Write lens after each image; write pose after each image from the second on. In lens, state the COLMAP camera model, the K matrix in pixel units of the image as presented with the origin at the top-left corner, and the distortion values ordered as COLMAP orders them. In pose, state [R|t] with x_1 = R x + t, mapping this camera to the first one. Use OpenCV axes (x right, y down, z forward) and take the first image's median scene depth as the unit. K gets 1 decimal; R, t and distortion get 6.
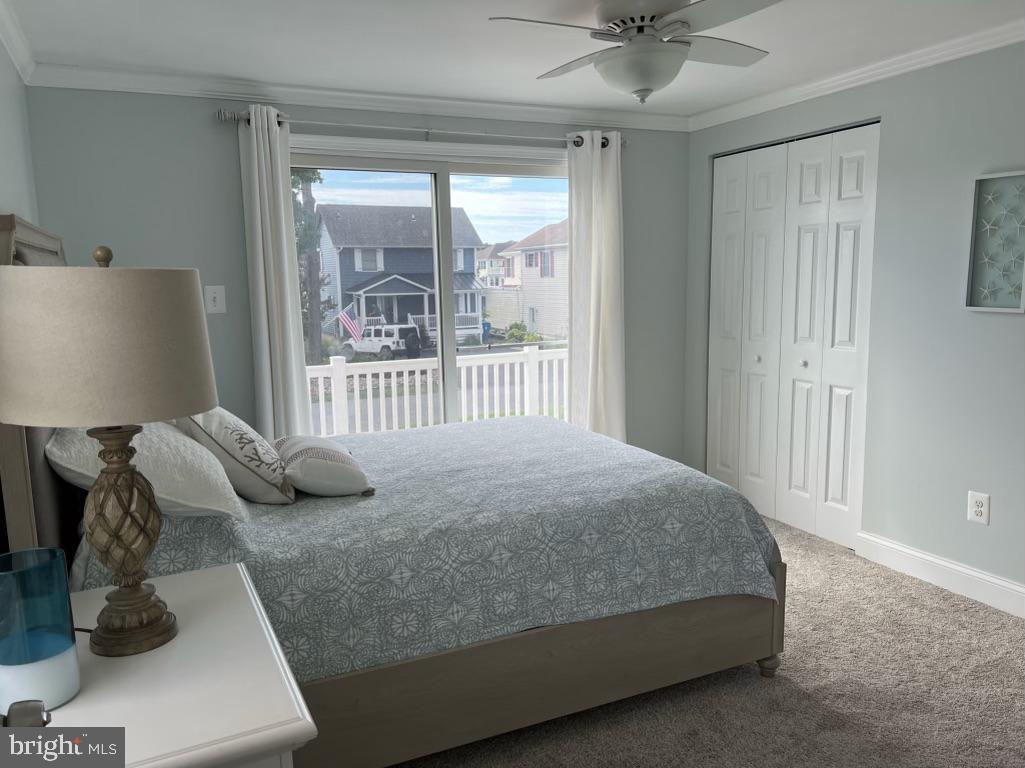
lens RADIAL K [[765.9, 0, 509.8], [0, 765.9, 388.1], [0, 0, 1]] dist [0.055758, -0.068869]
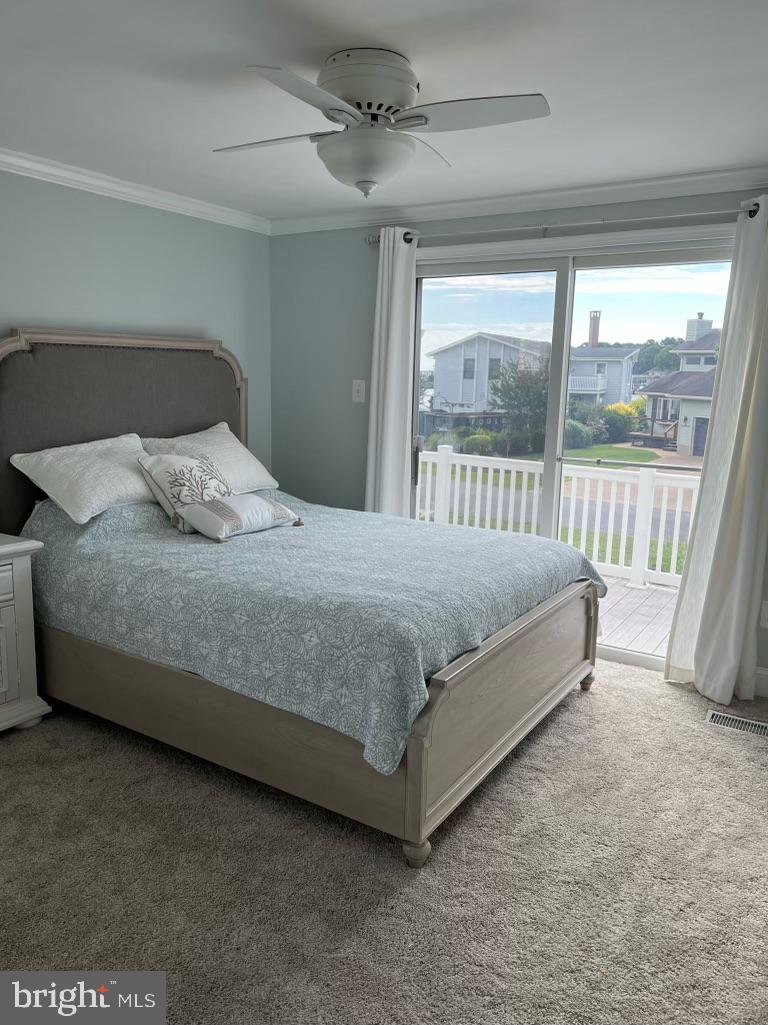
lens RADIAL K [[765.9, 0, 384.4], [0, 765.9, 508.5], [0, 0, 1]] dist [0.055758, -0.068869]
pose [[0.535536, 0.180671, -0.824960, 1.010312], [-0.159091, 0.980941, 0.111555, -0.103223], [0.829392, 0.071502, 0.554072, 0.516193]]
